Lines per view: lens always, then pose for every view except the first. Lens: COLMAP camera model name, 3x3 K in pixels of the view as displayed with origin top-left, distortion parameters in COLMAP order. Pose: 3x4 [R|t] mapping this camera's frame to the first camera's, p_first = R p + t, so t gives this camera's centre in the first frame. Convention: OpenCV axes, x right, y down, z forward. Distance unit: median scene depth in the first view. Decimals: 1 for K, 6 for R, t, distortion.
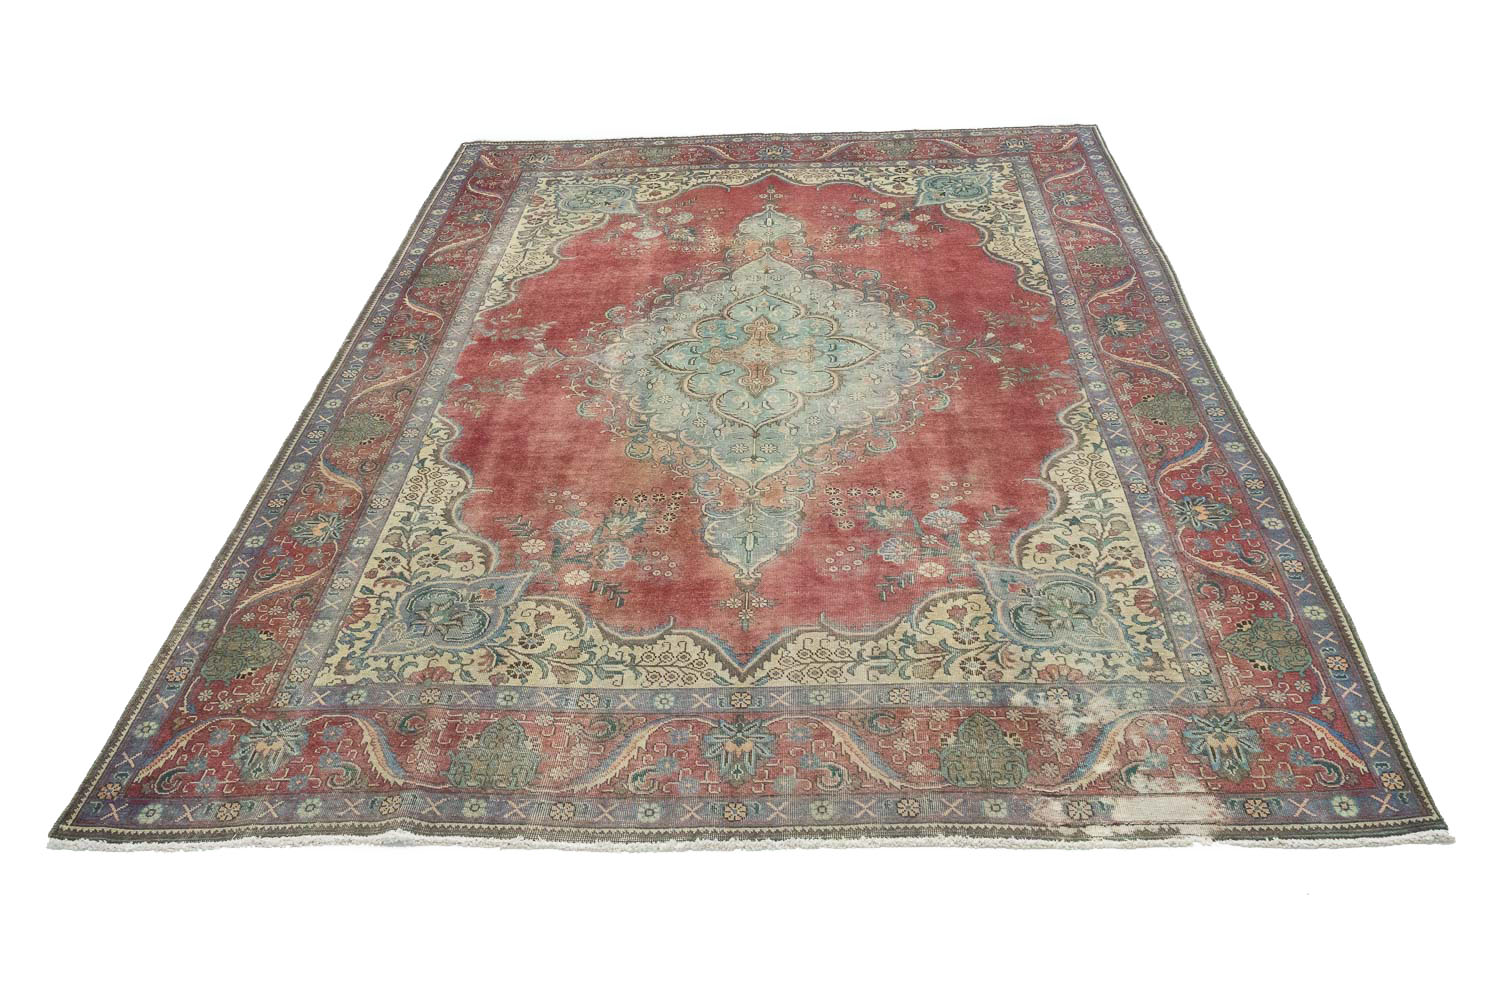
lens RADIAL K [[1241.5, 0, 735.4], [0, 1241.5, 510.8], [0, 0, 1]] dist [0.001944, -0.000557]
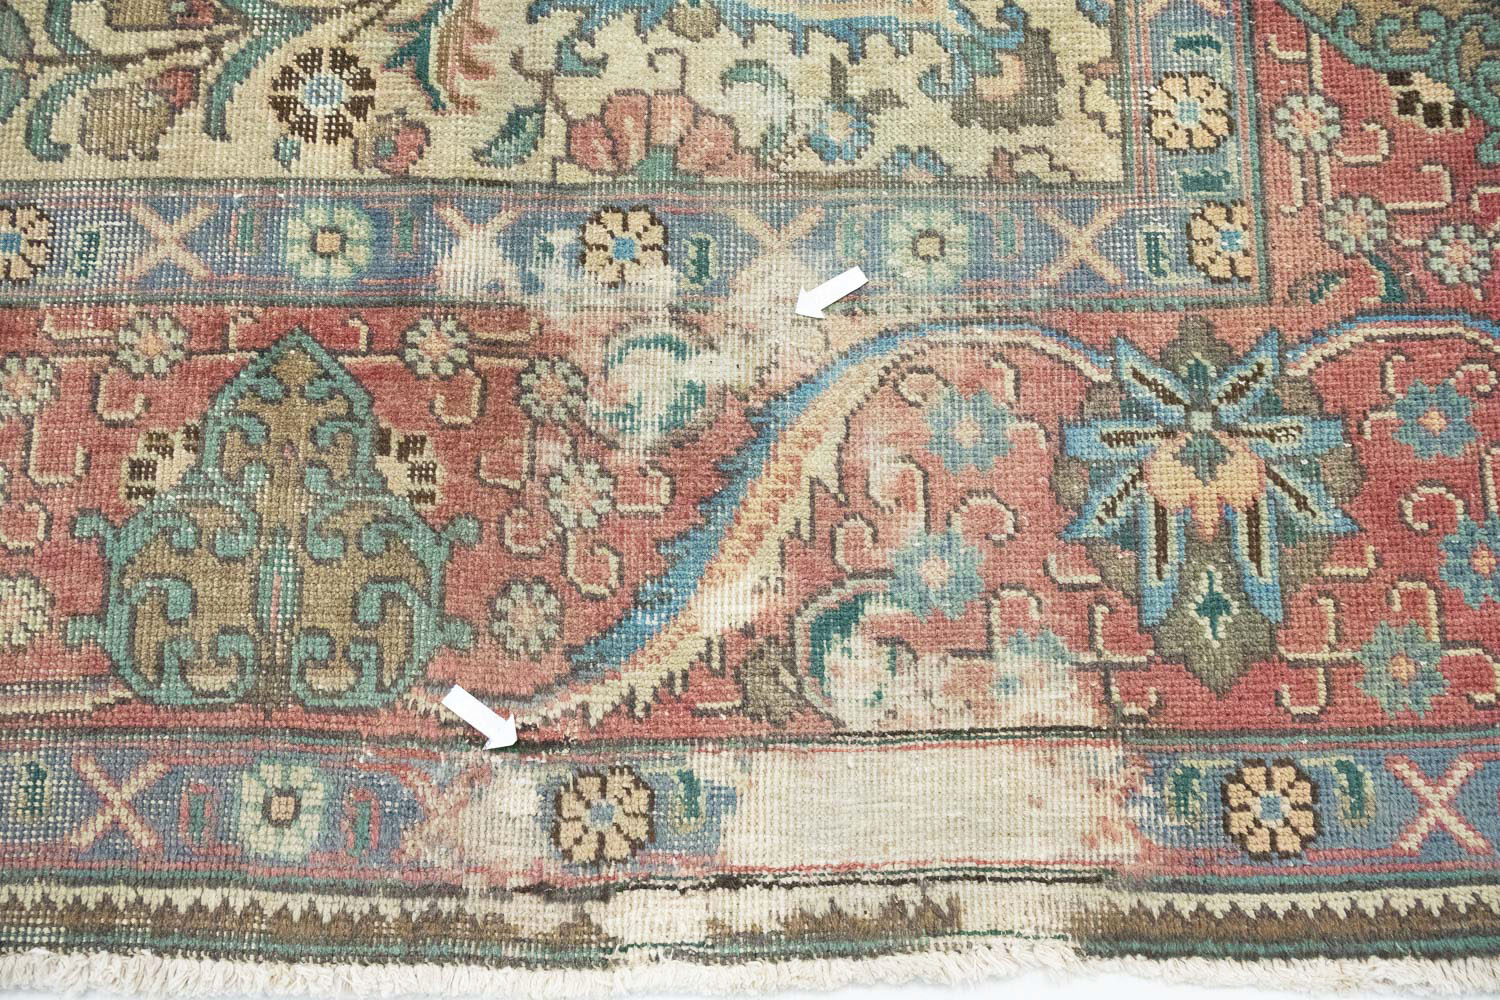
lens RADIAL K [[1241.5, 0, 753.8], [0, 1241.5, 495.6], [0, 0, 1]] dist [0.001944, -0.000557]
pose [[0.997524, -0.033966, 0.061583, 0.257347], [-0.015730, 0.745707, 0.666088, 0.015719], [-0.068547, -0.665408, 0.743326, 0.740959]]
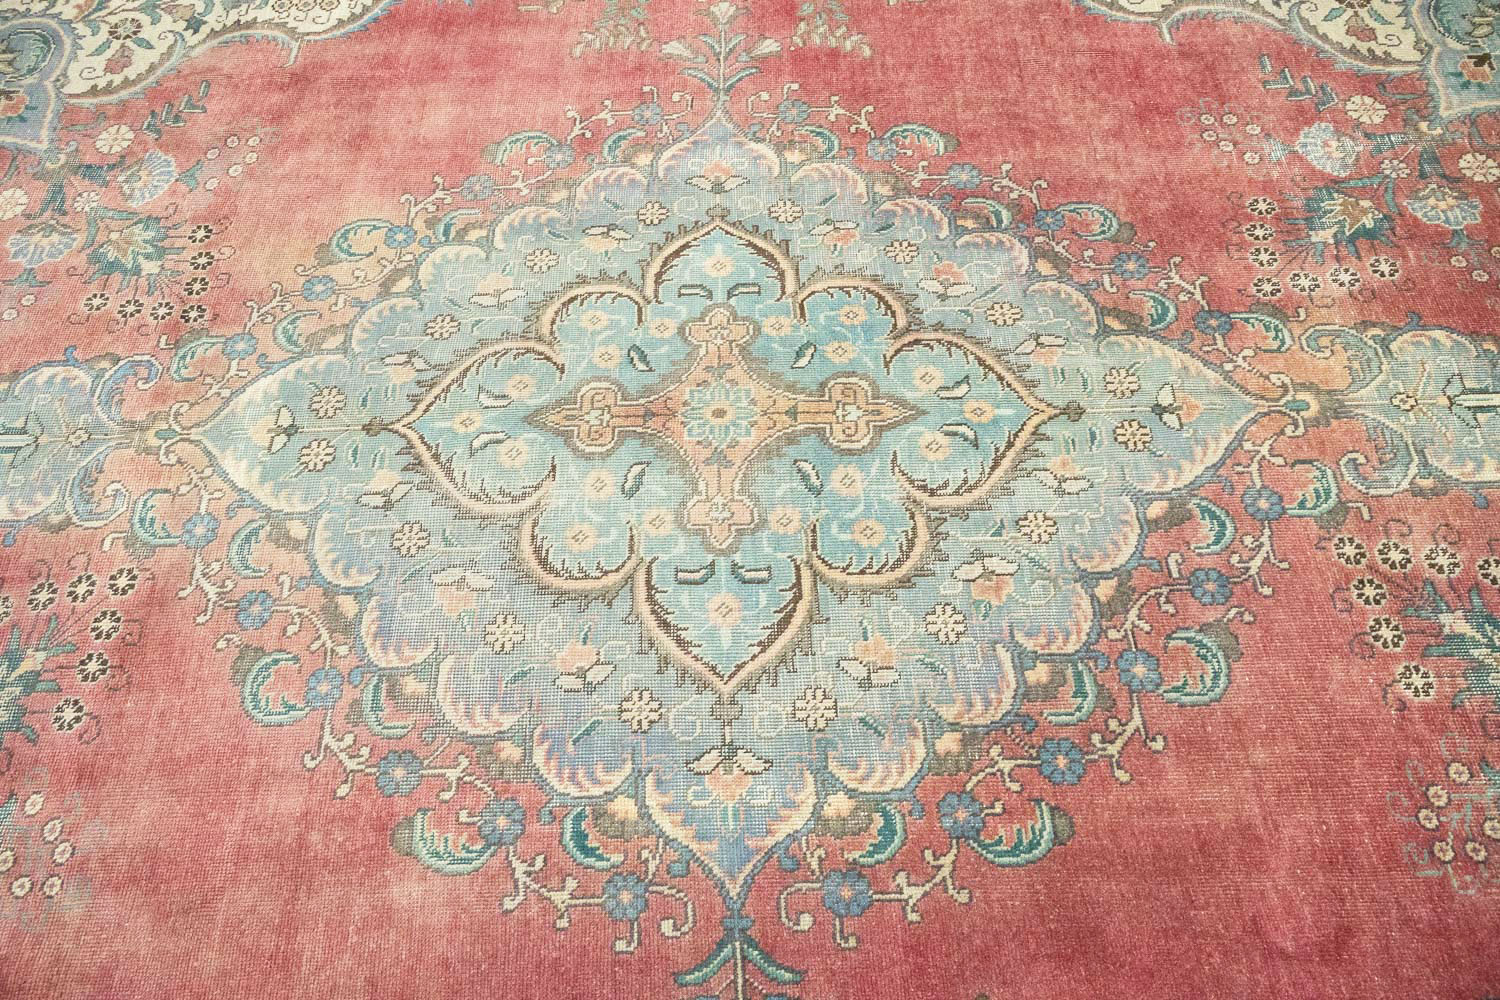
lens RADIAL K [[1241.5, 0, 739.1], [0, 1241.5, 498.0], [0, 0, 1]] dist [0.001944, -0.000557]
pose [[0.060502, 0.869852, -0.489589, 0.332192], [-0.594367, 0.425447, 0.682439, -0.543013], [0.801915, 0.249707, 0.542751, 1.091578]]
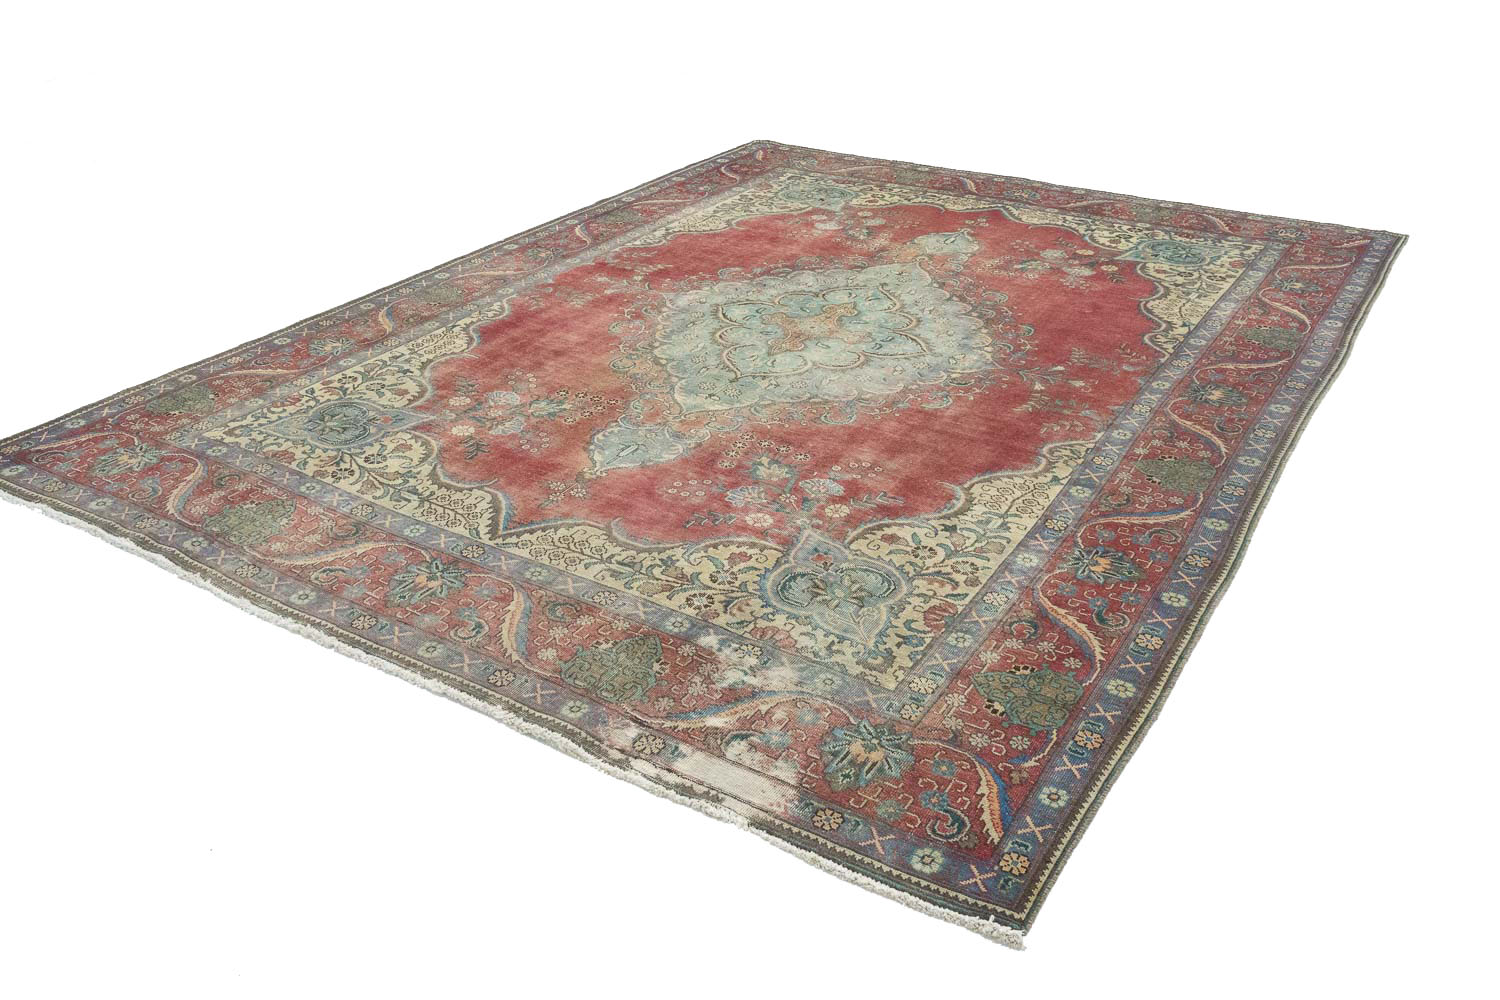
lens RADIAL K [[1241.5, 0, 728.4], [0, 1241.5, 505.3], [0, 0, 1]] dist [0.001944, -0.000557]
pose [[0.860540, 0.286772, -0.420989, 0.555476], [-0.335523, 0.940963, -0.044870, 0.092531], [0.383268, 0.179864, 0.905955, 0.188911]]
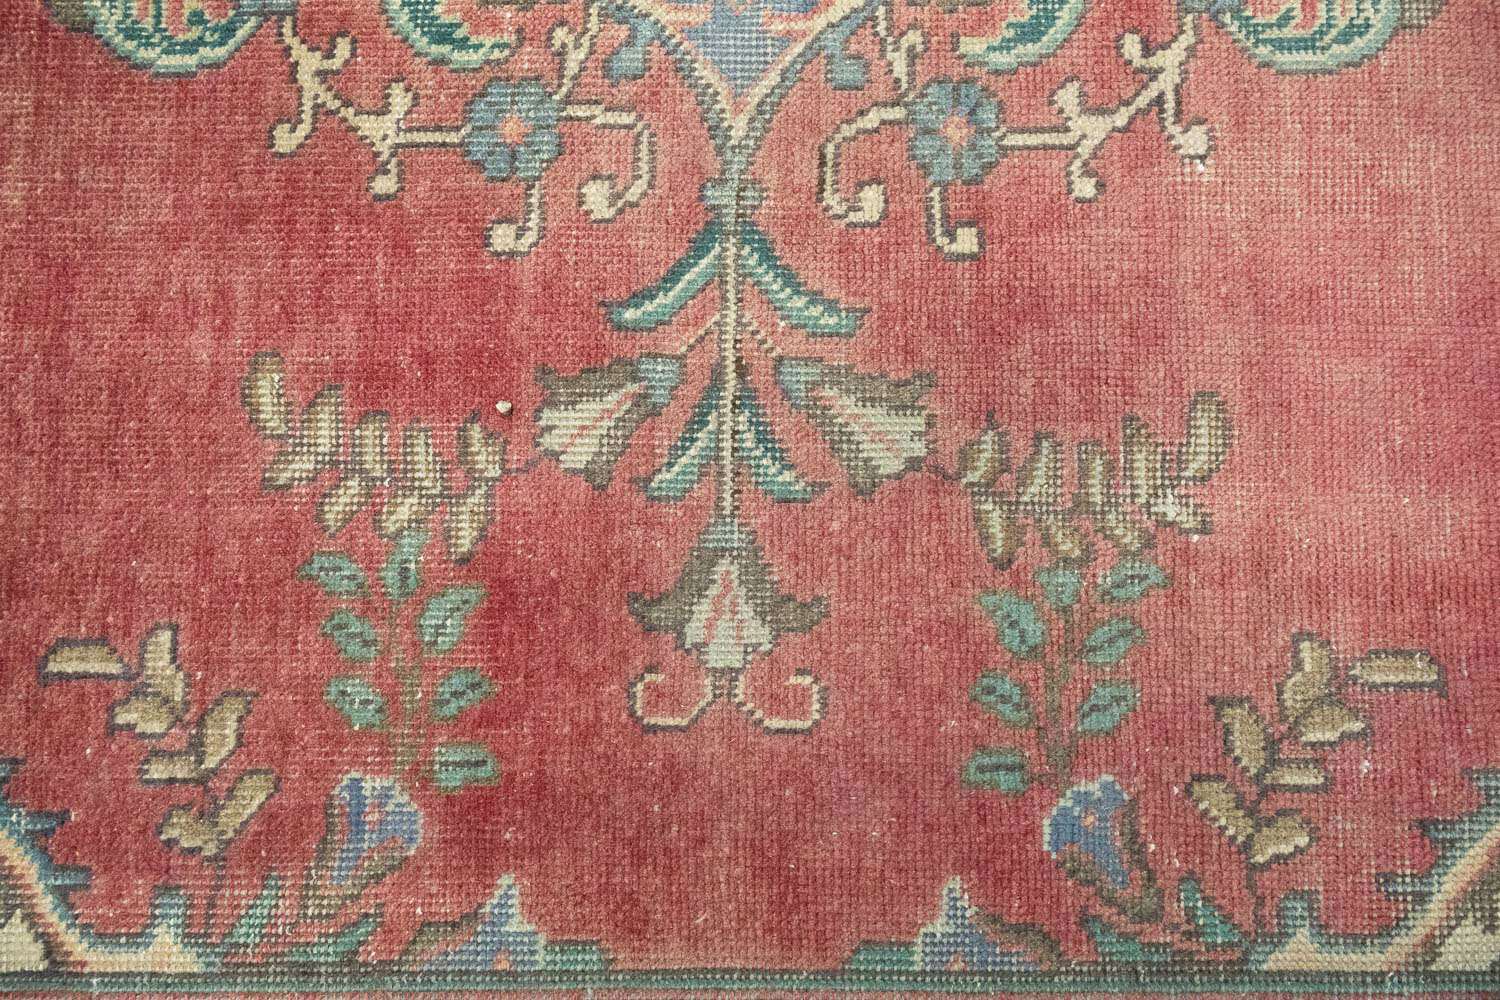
lens RADIAL K [[1241.5, 0, 743.2], [0, 1241.5, 496.2], [0, 0, 1]] dist [0.001944, -0.000557]
pose [[-0.056605, -0.986313, 0.154862, -0.269332], [0.632711, 0.084549, 0.769759, -0.333784], [-0.772316, 0.141555, 0.619265, 1.264668]]
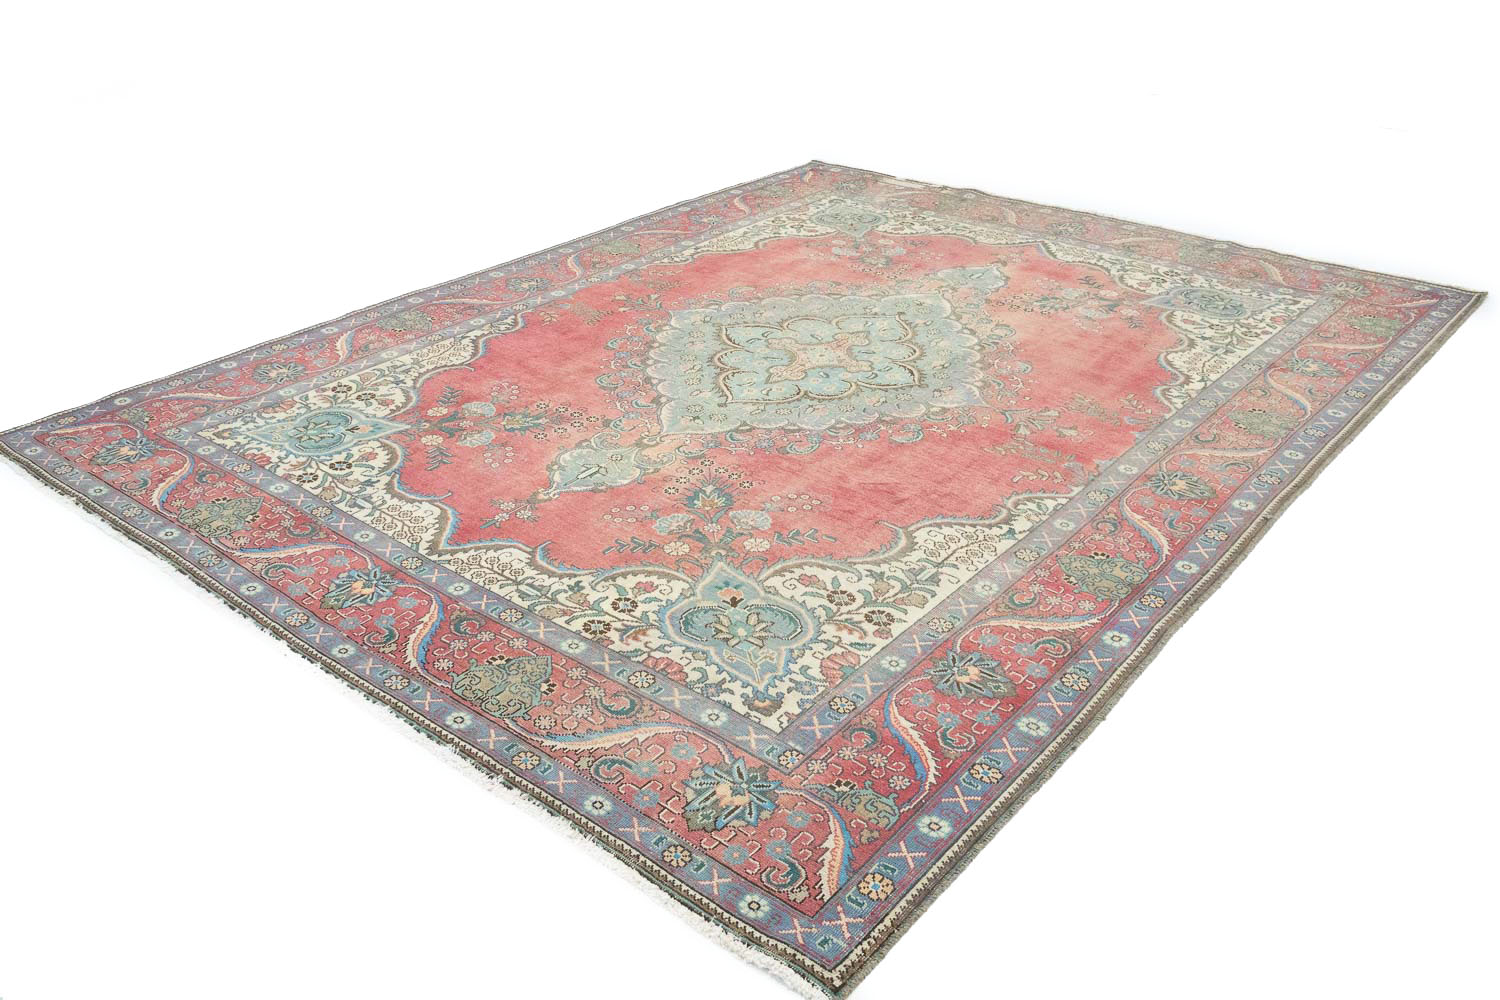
lens RADIAL K [[1241.5, 0, 740.8], [0, 1241.5, 503.2], [0, 0, 1]] dist [0.001944, -0.000557]
pose [[-0.800350, -0.247970, 0.545848, -0.655667], [0.403125, 0.451325, 0.796113, -1.174641], [-0.443767, 0.857214, -0.261255, 1.888743]]
